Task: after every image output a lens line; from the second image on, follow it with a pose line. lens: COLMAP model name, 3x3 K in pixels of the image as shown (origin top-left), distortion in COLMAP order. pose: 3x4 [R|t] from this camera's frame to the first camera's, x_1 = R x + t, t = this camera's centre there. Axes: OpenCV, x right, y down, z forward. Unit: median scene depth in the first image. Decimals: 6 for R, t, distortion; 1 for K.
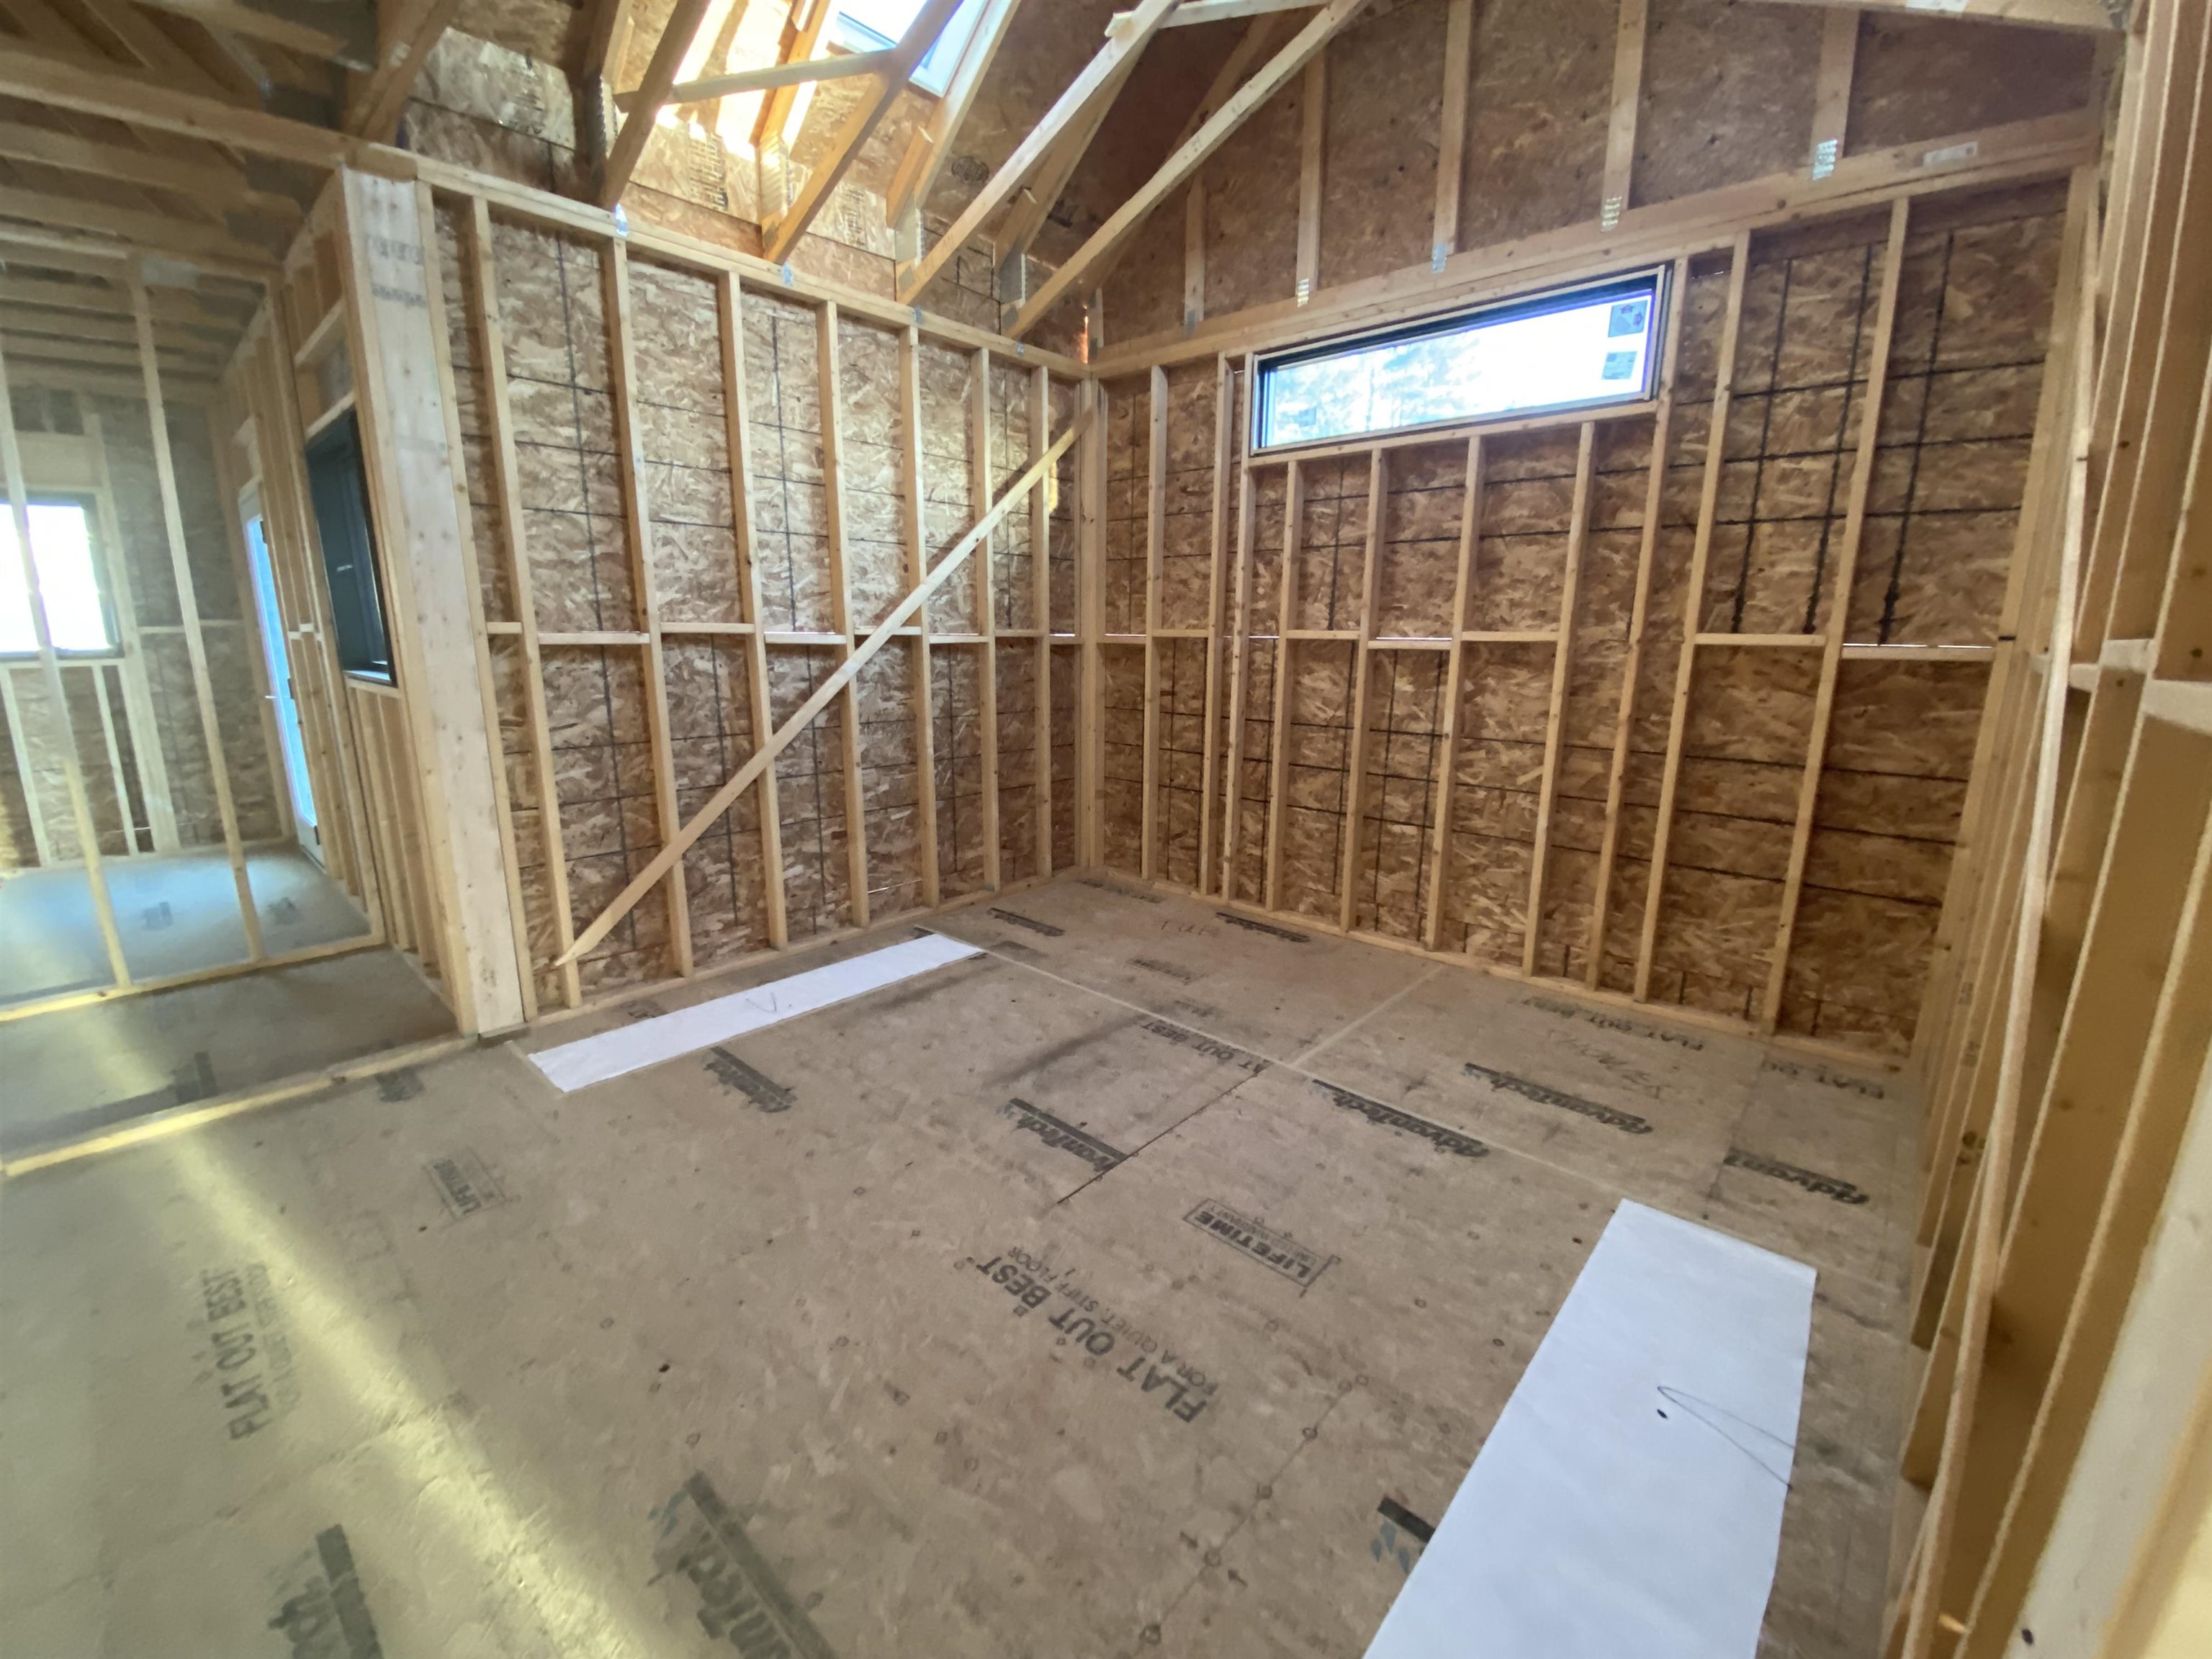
lens RADIAL K [[888.6, 0, 1106.2], [0, 888.6, 811.8], [0, 0, 1]] dist [0.012738, -0.016077]
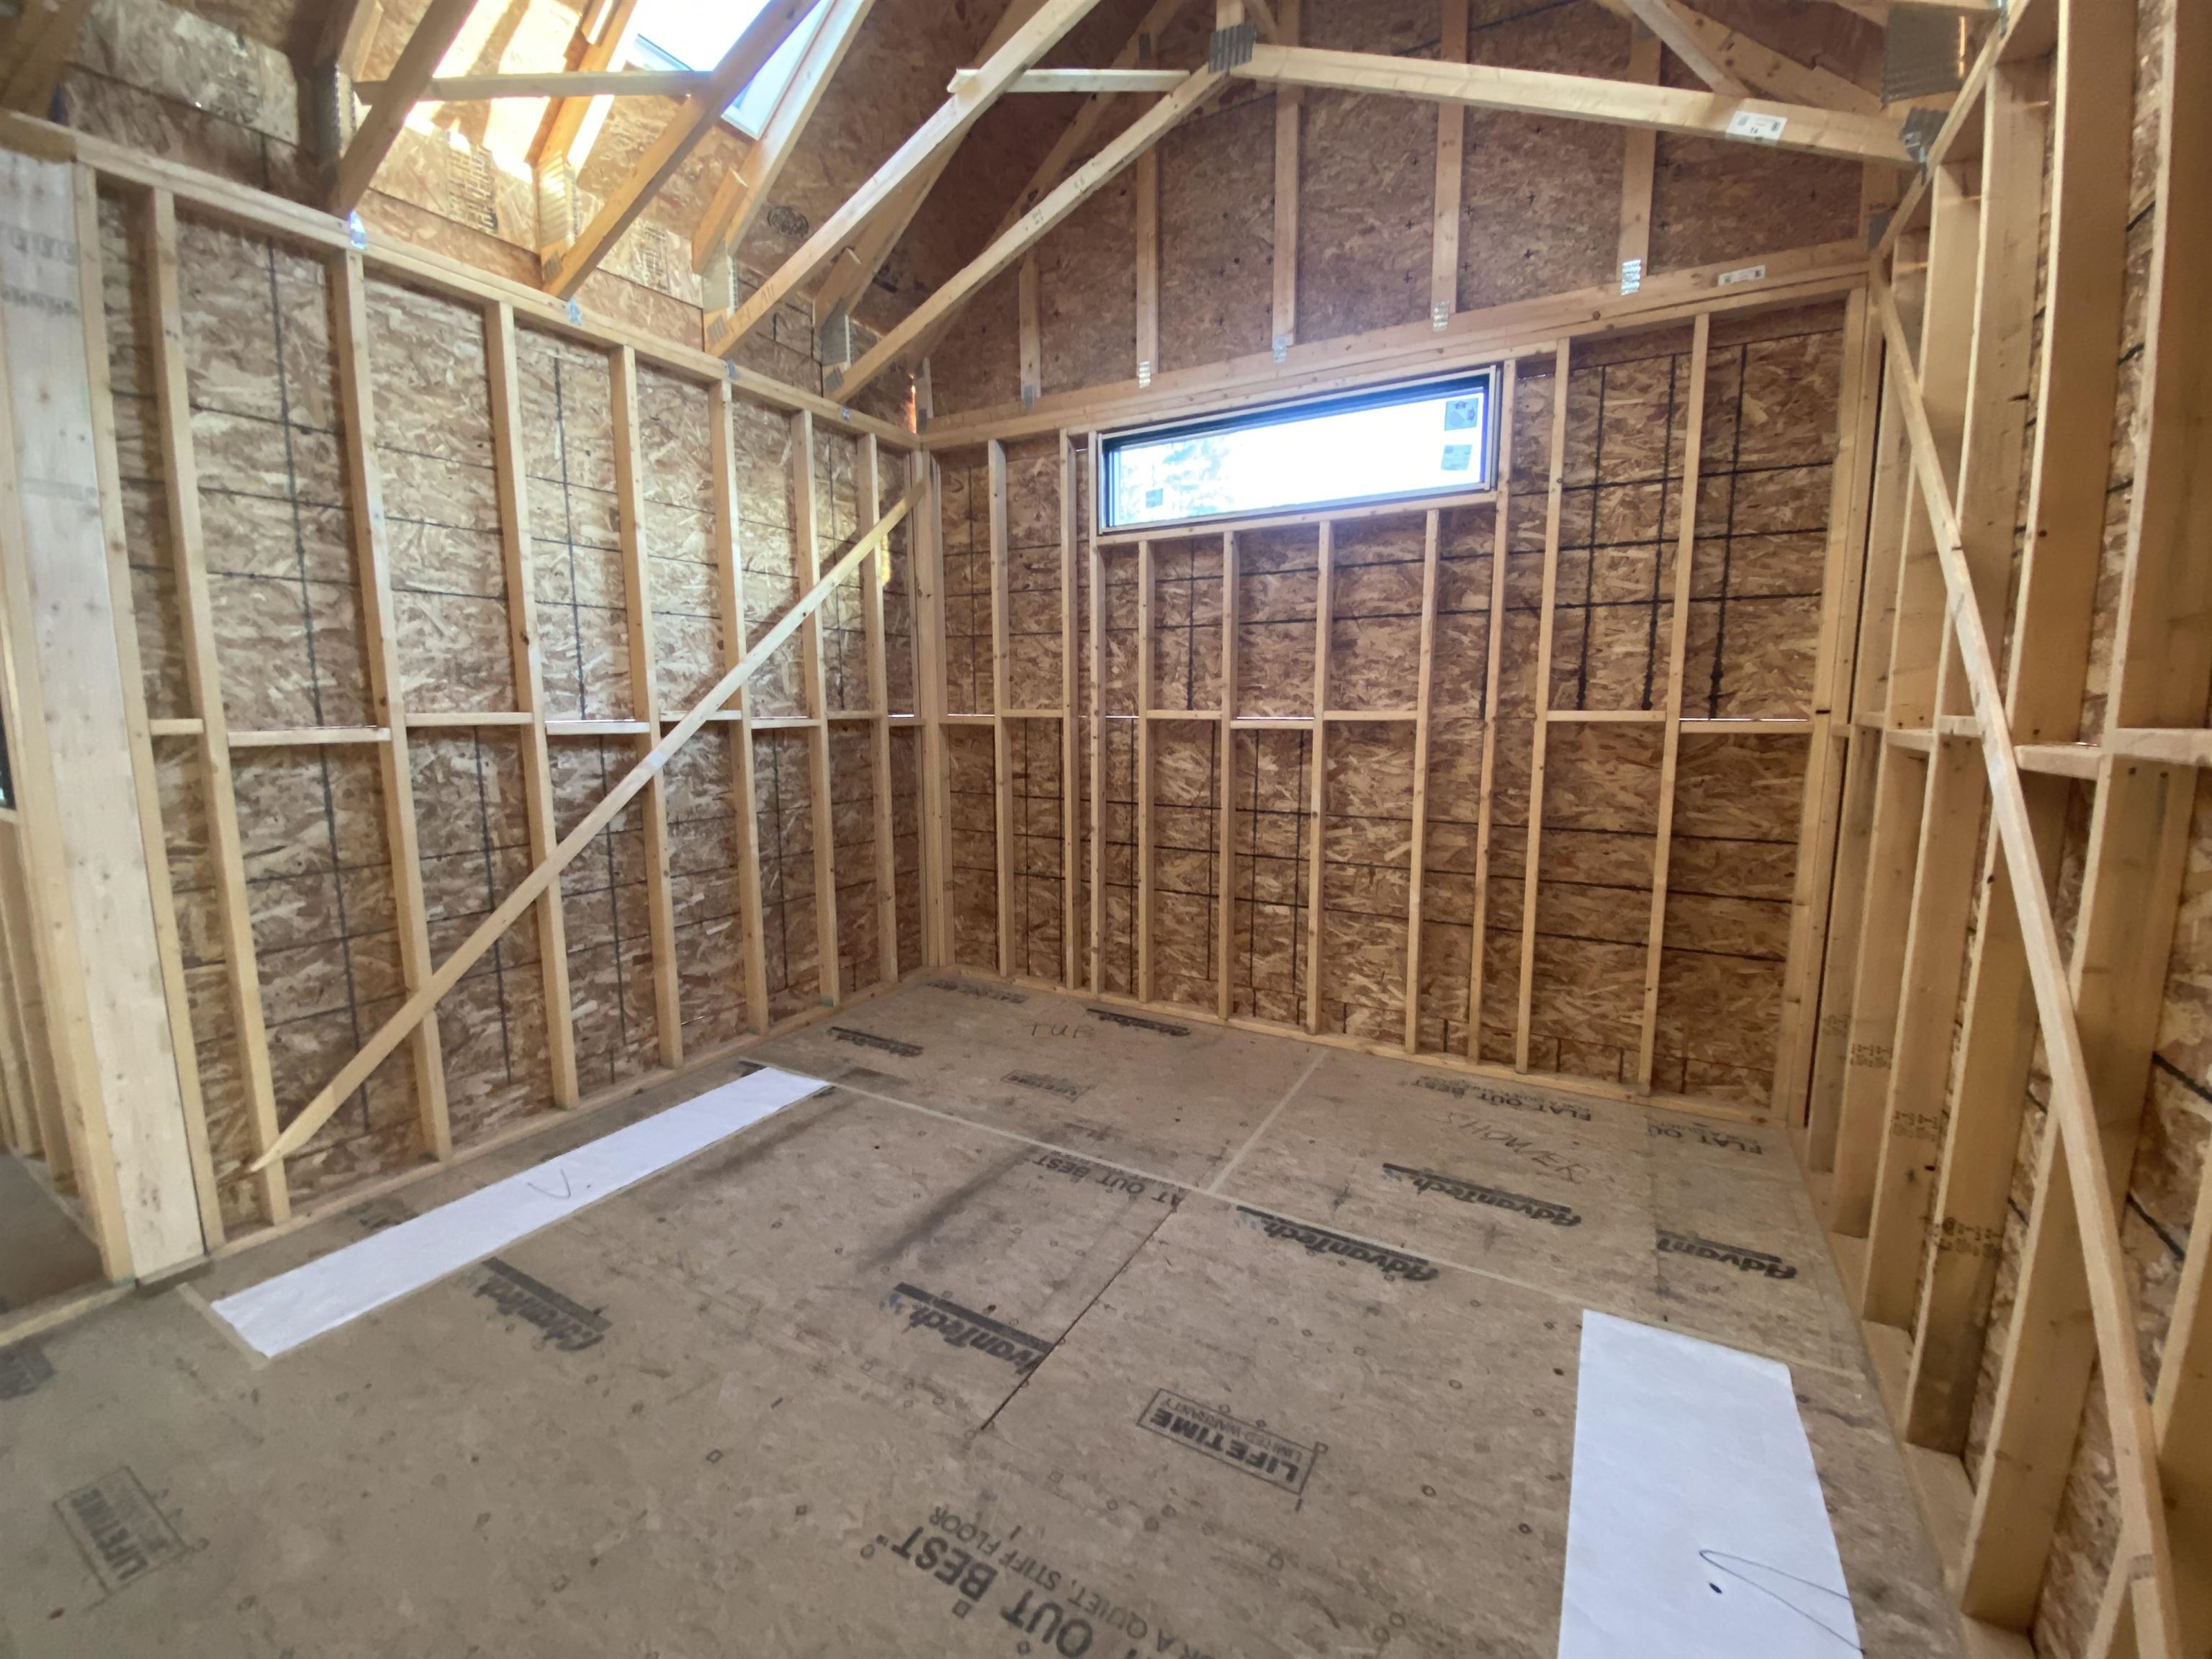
lens RADIAL K [[888.6, 0, 1106.6], [0, 888.6, 814.7], [0, 0, 1]] dist [0.012738, -0.016077]
pose [[0.976040, -0.038957, 0.214074, -0.065534], [0.055250, 0.995969, -0.070659, -0.033695], [-0.210458, 0.080793, 0.974259, 0.104632]]
